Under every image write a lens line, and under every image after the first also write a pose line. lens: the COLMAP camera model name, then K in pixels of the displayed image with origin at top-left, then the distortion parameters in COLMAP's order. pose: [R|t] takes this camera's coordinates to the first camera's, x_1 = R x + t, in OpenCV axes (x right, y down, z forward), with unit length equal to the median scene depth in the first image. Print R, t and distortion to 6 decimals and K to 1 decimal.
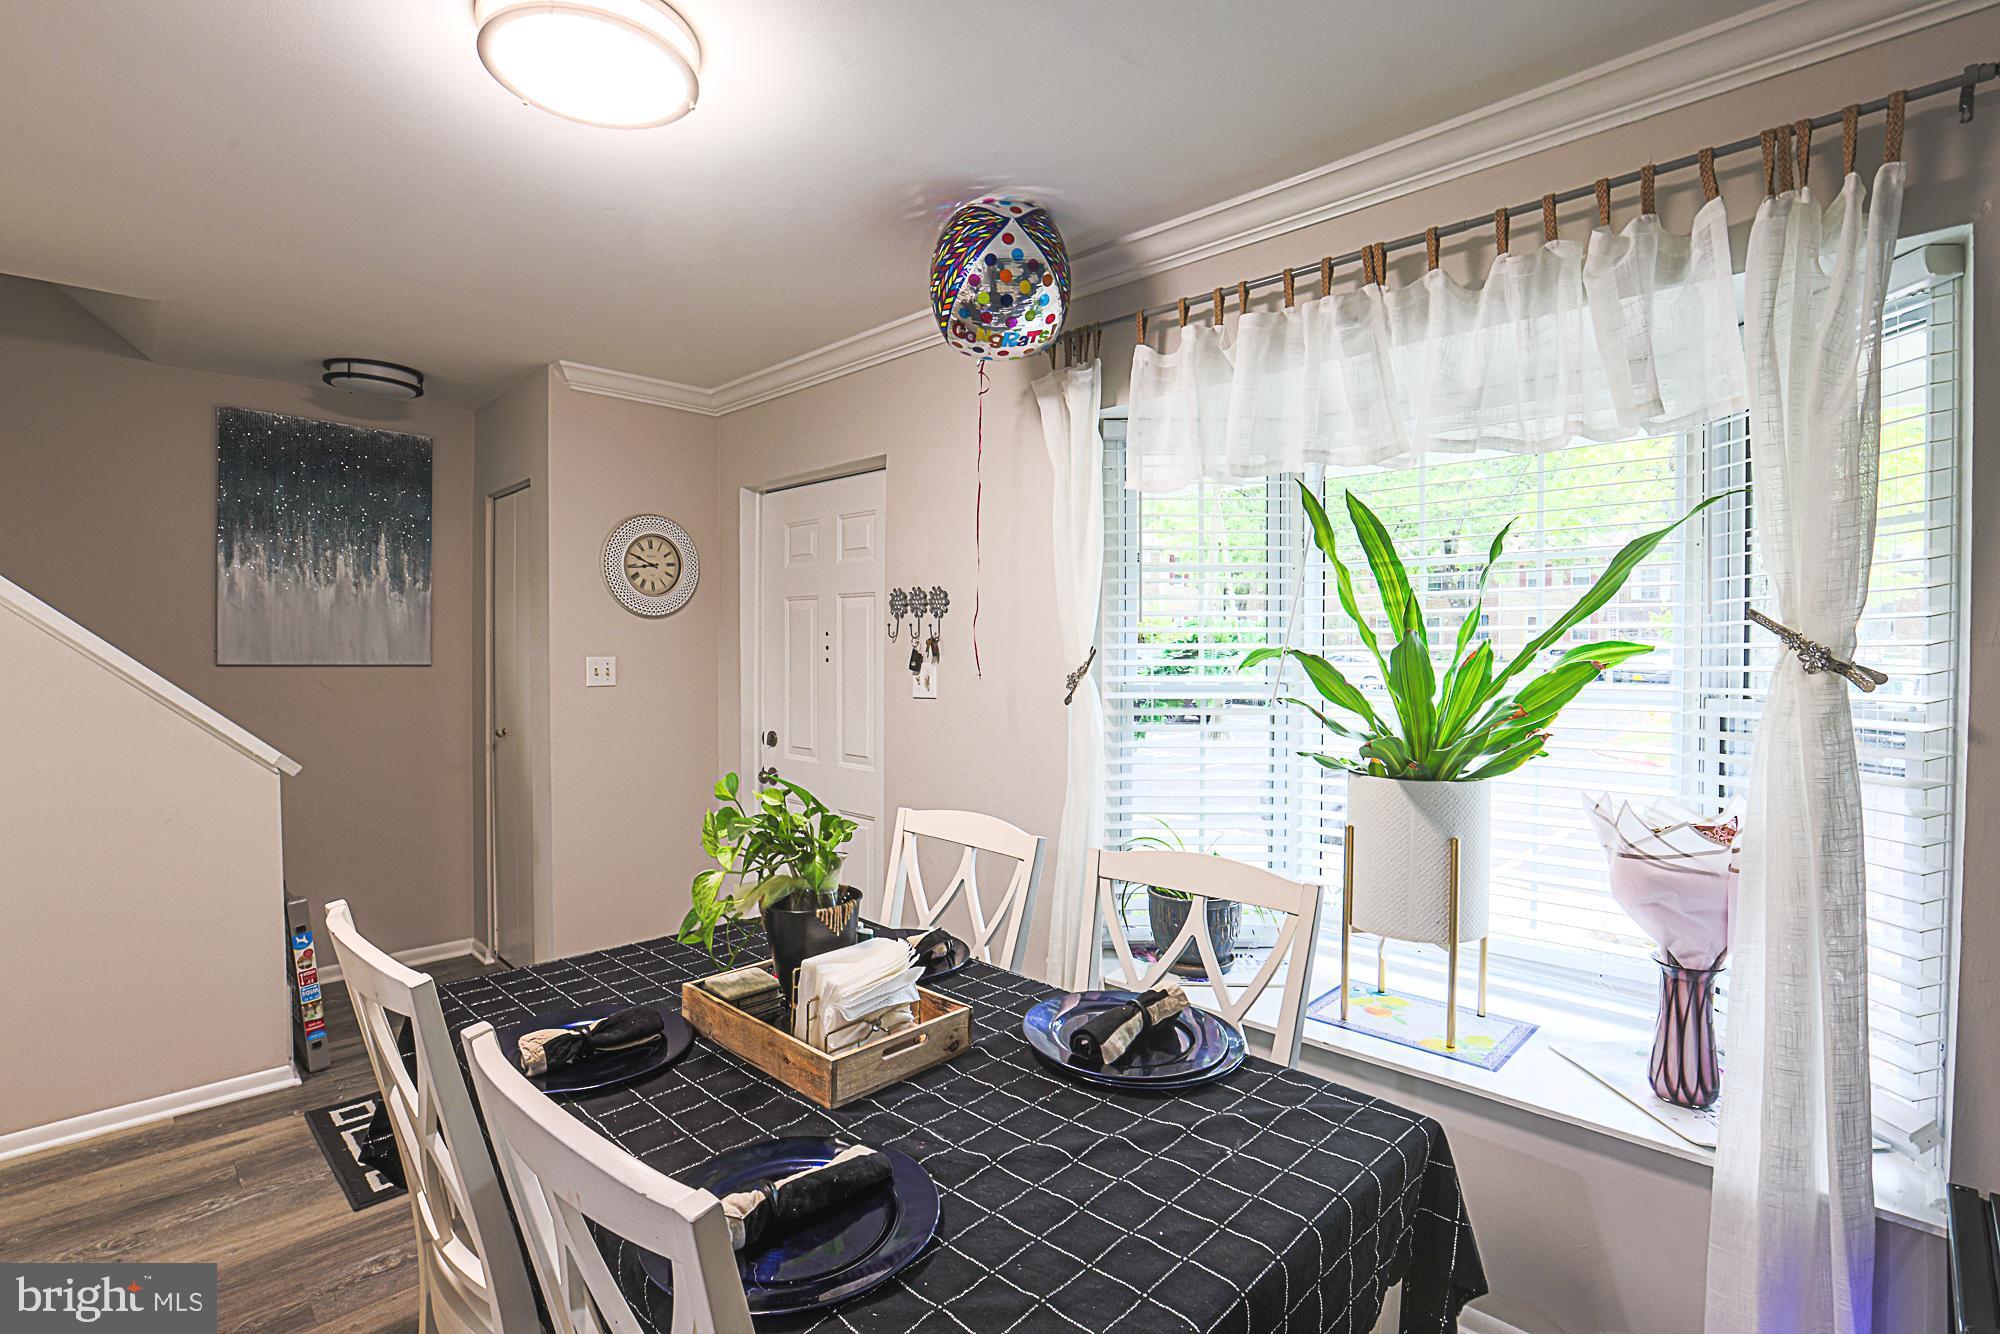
lens RADIAL K [[957.0, 0, 992.4], [0, 957.0, 662.1], [0, 0, 1]] dist [-0.014997, 0.001964]
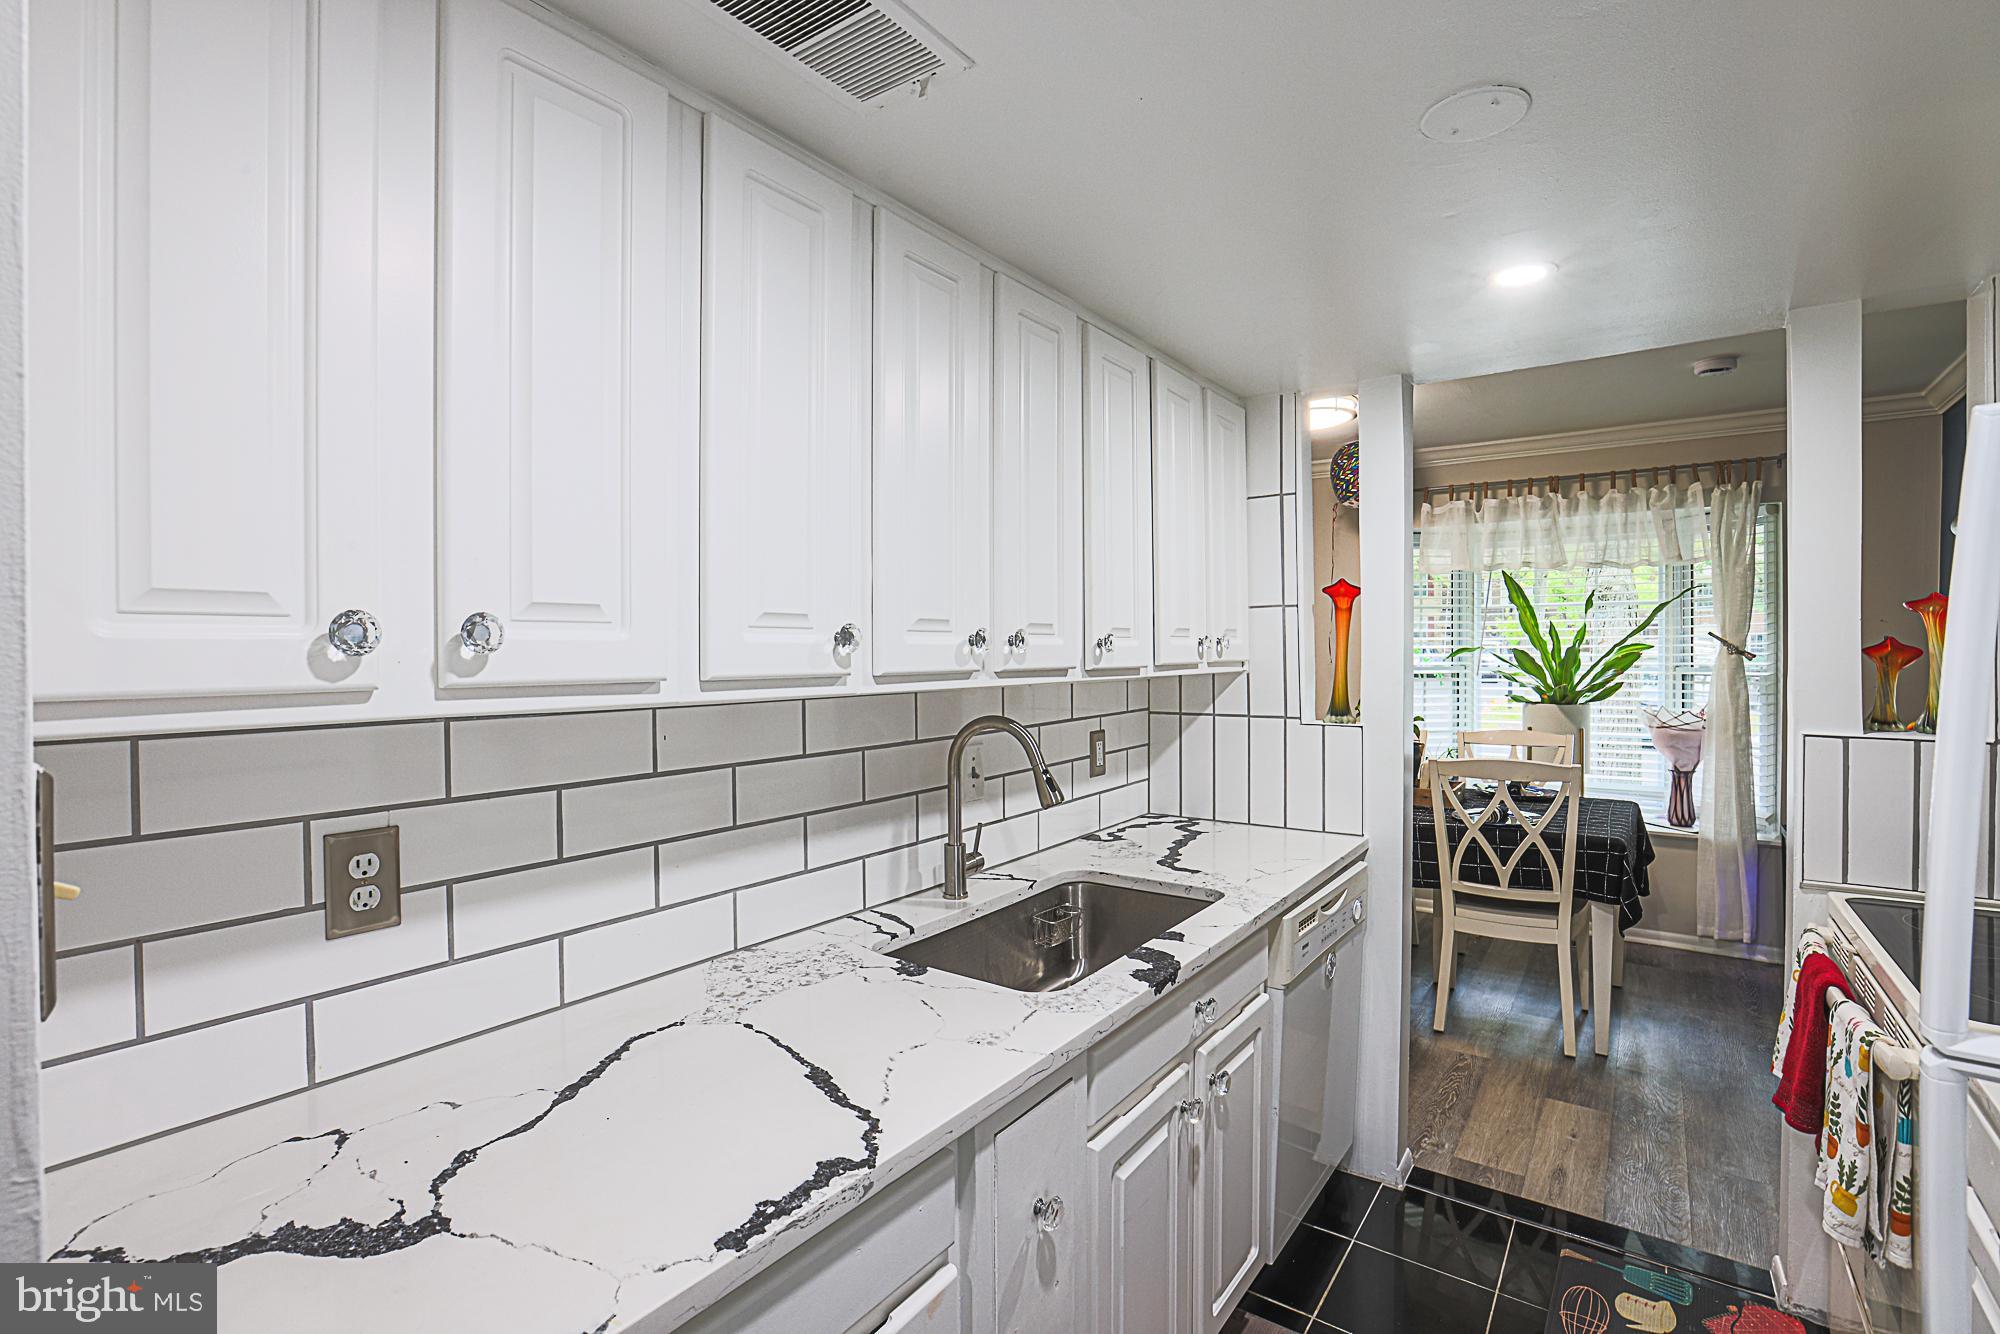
lens RADIAL K [[935.1, 0, 990.7], [0, 935.1, 660.8], [0, 0, 1]] dist [-0.035743, 0.006711]
pose [[0.988687, -0.009796, 0.149672, -1.461164], [0.010761, 0.999926, -0.005642, 0.019287], [-0.149605, 0.007189, 0.988720, -1.155640]]
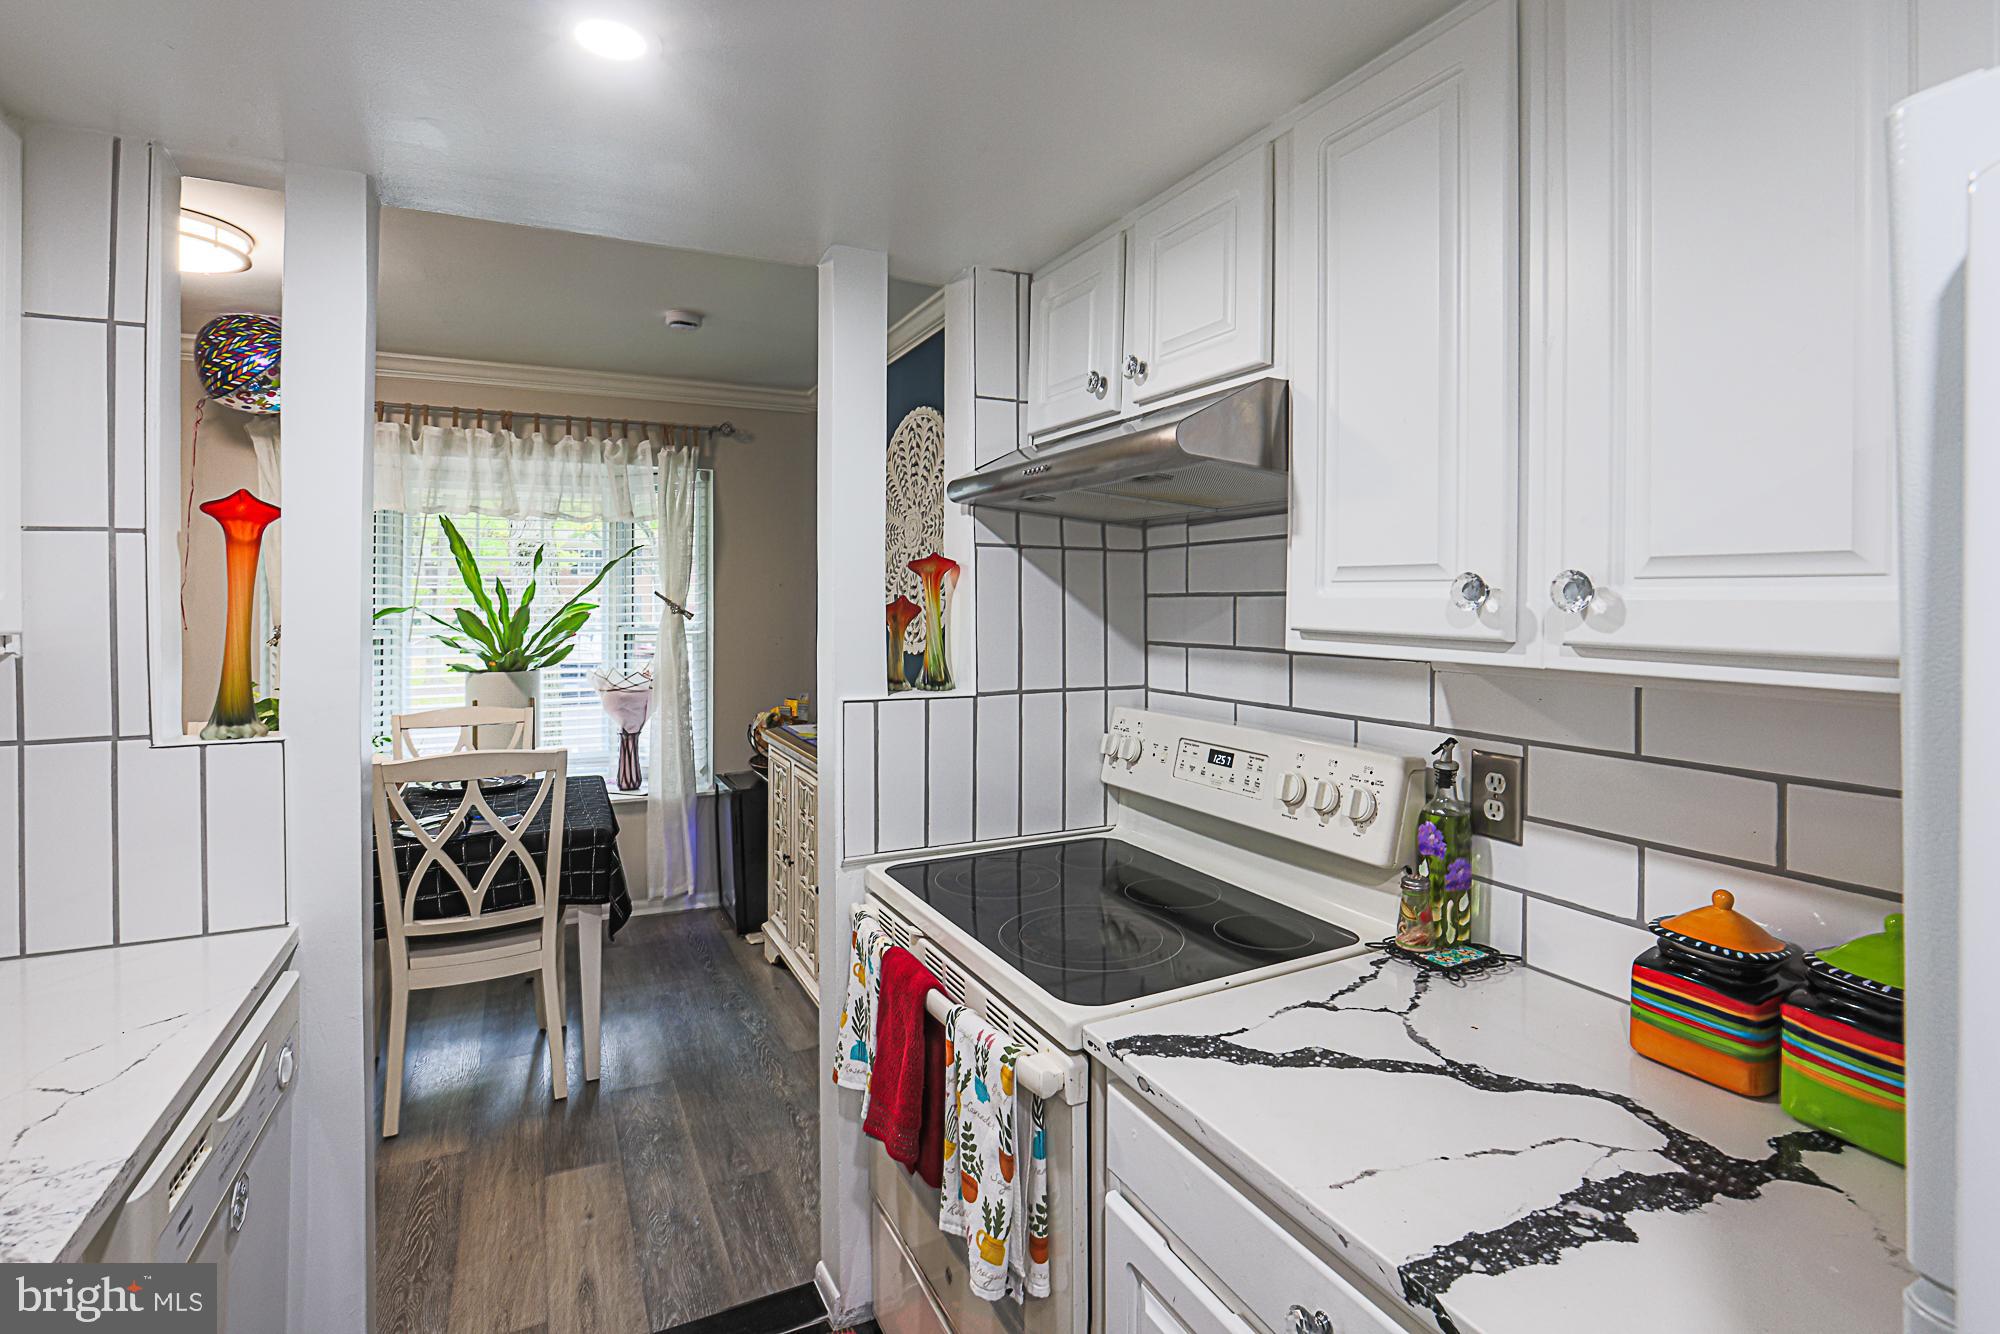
lens RADIAL K [[935.1, 0, 988.1], [0, 935.1, 593.0], [0, 0, 1]] dist [-0.035743, 0.006711]
pose [[0.331204, 0.007268, 0.943531, -1.258551], [0.022299, 0.999631, -0.015528, 0.011443], [-0.943295, 0.026183, 0.330920, -0.704953]]
